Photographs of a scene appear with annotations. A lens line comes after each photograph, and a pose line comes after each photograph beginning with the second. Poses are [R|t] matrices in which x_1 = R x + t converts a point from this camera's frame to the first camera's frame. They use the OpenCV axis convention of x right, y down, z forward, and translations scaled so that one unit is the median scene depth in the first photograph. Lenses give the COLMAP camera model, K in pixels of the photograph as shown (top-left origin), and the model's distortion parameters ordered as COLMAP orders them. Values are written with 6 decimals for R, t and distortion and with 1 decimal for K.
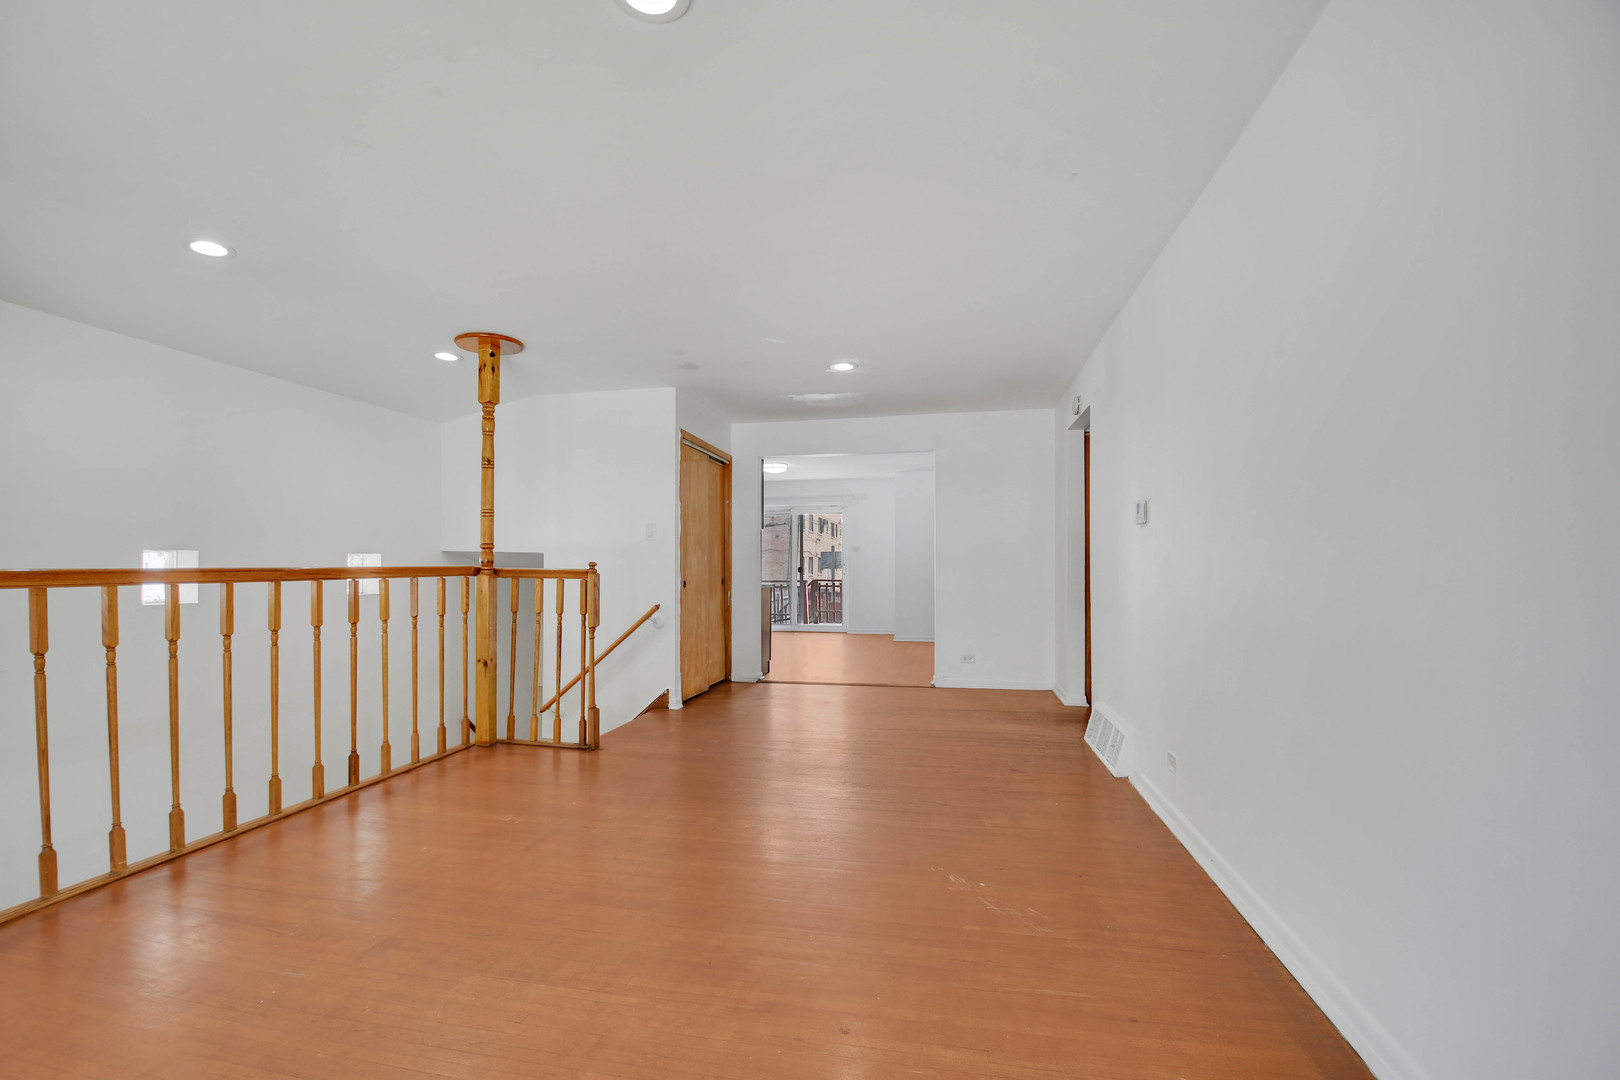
lens RADIAL K [[726.7, 0, 800.3], [0, 726.7, 577.9], [0, 0, 1]] dist [0.001647, -0.000553]
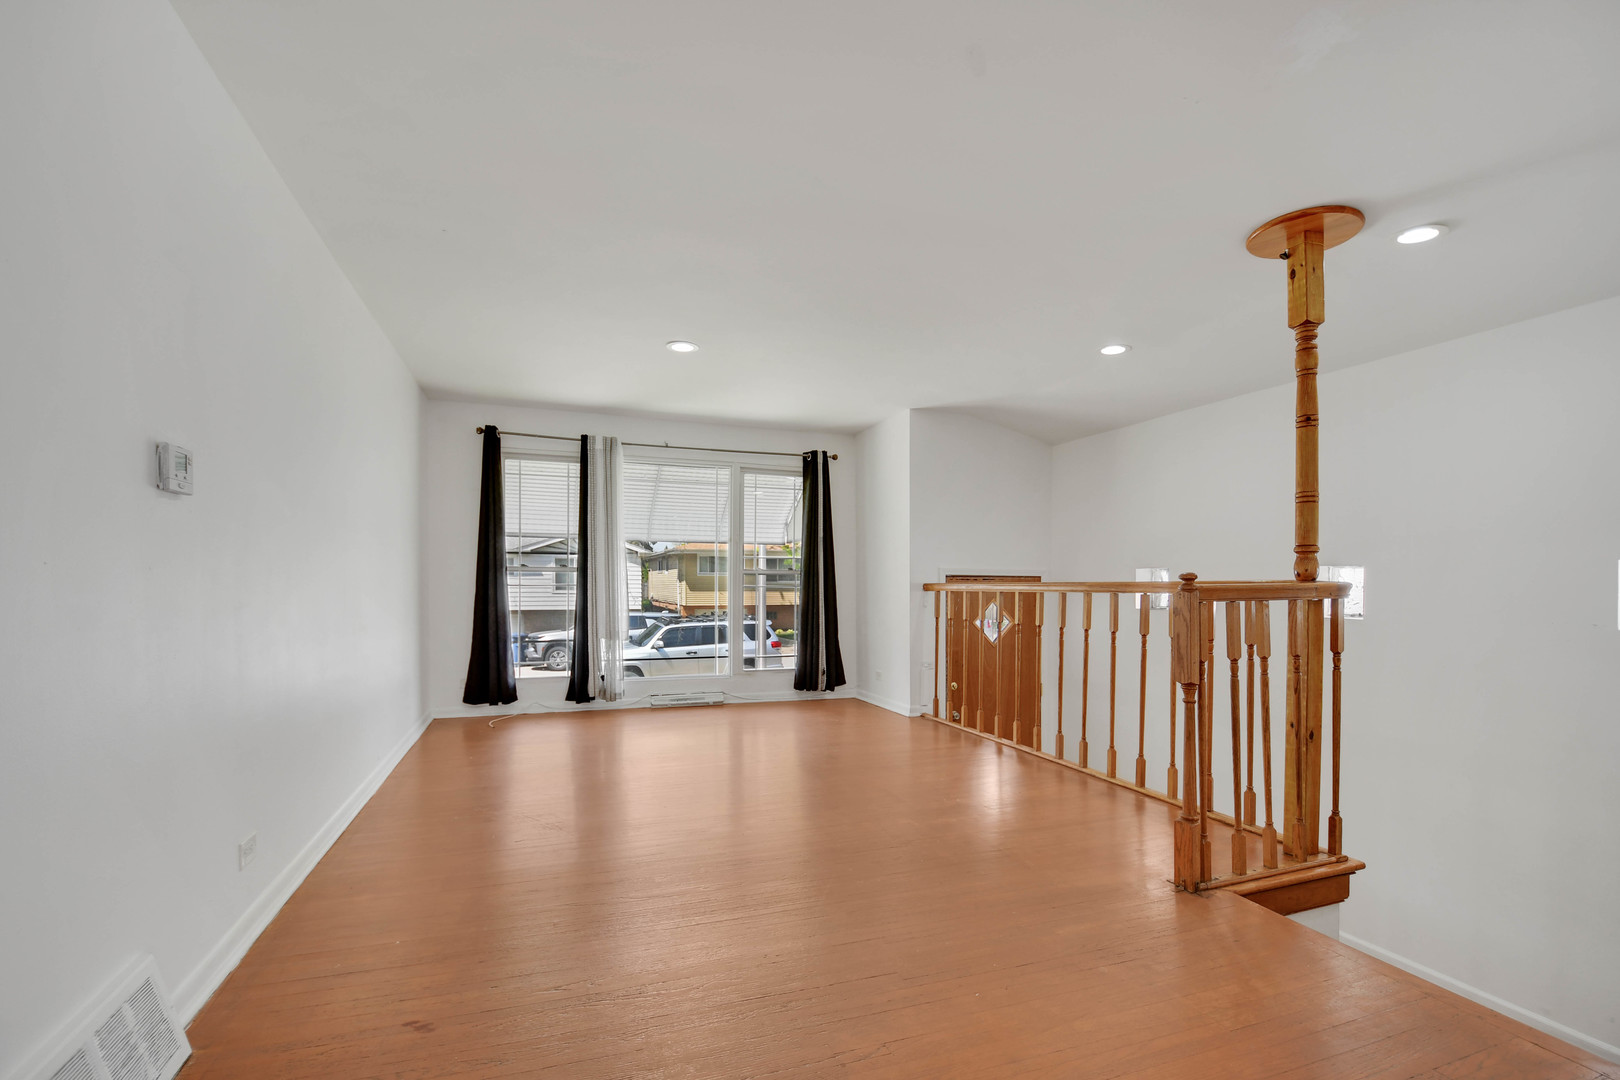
lens RADIAL K [[726.7, 0, 800.3], [0, 726.7, 577.9], [0, 0, 1]] dist [0.001647, -0.000553]
pose [[-0.851671, -0.001100, -0.524076, 0.371397], [-0.008211, 0.999903, 0.011246, -0.028147], [0.524013, 0.013881, -0.851597, 1.666296]]
